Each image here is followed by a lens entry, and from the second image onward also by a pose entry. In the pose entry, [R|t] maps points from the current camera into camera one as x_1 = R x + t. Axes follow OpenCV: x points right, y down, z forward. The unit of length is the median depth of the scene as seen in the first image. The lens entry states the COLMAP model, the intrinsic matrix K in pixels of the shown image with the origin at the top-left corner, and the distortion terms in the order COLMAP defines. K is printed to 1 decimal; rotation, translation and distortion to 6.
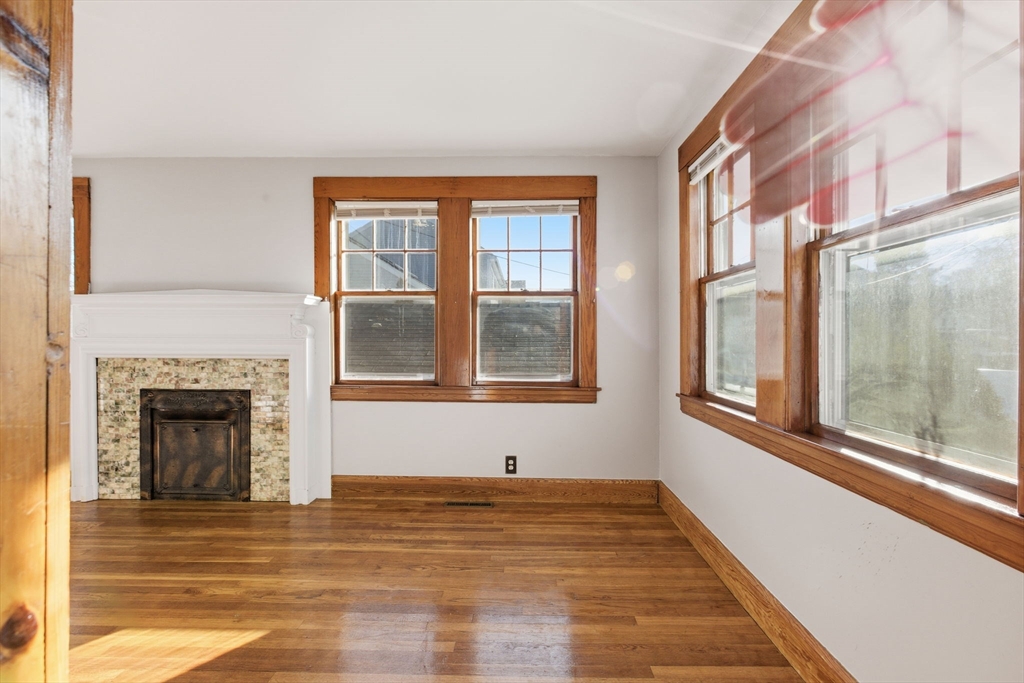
lens RADIAL K [[413.0, 0, 511.3], [0, 413.0, 342.4], [0, 0, 1]] dist [0.004097, 0.000370]
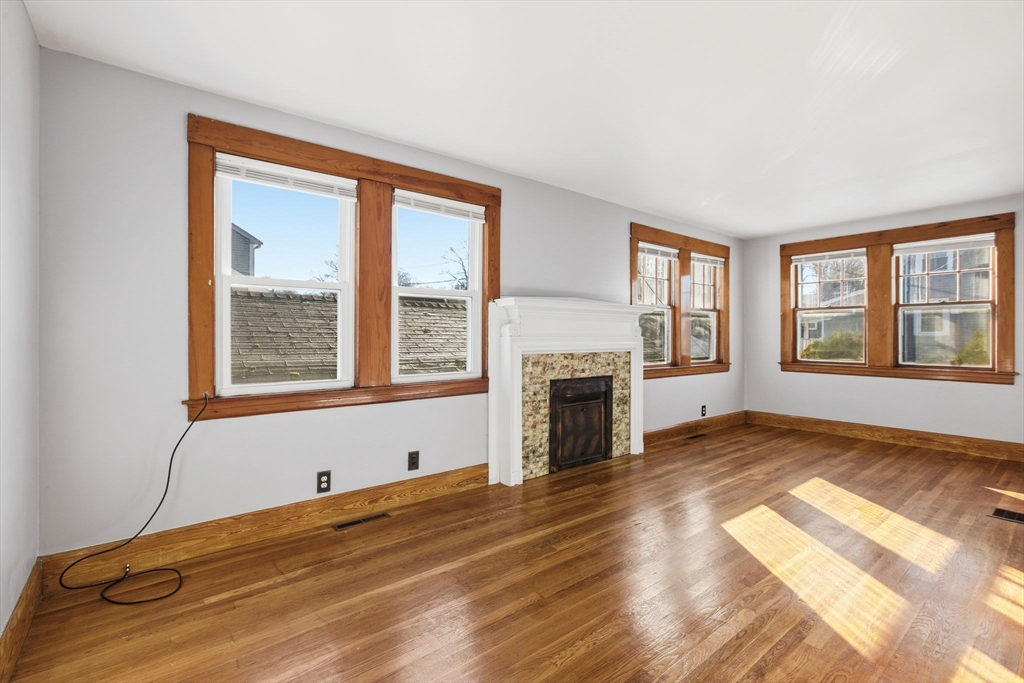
lens RADIAL K [[469.6, 0, 510.1], [0, 469.6, 336.2], [0, 0, 1]] dist [-0.004969, 0.004808]
pose [[0.759149, -0.003753, 0.650906, -1.851007], [0.005697, 0.999983, -0.000878, -0.012165], [-0.650892, 0.004375, 0.759158, 0.058489]]
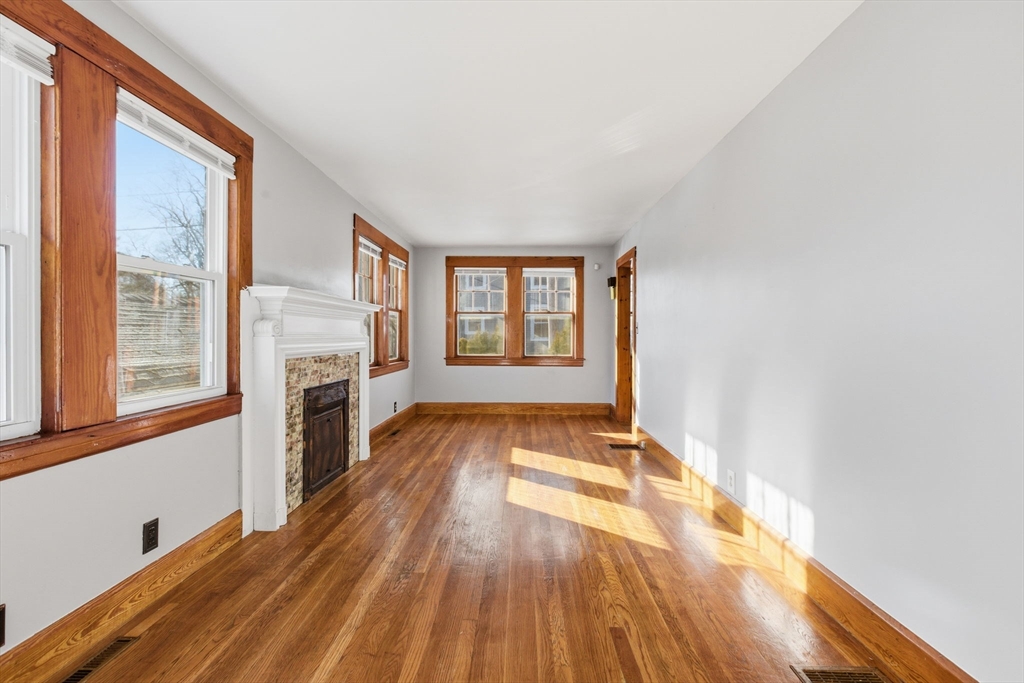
lens RADIAL K [[469.6, 0, 518.0], [0, 469.6, 342.1], [0, 0, 1]] dist [-0.004969, 0.004808]
pose [[-0.020642, -0.020514, 0.999576, -2.002081], [0.001486, 0.999788, 0.020549, -0.020248], [-0.999786, 0.001910, -0.020607, 0.519948]]
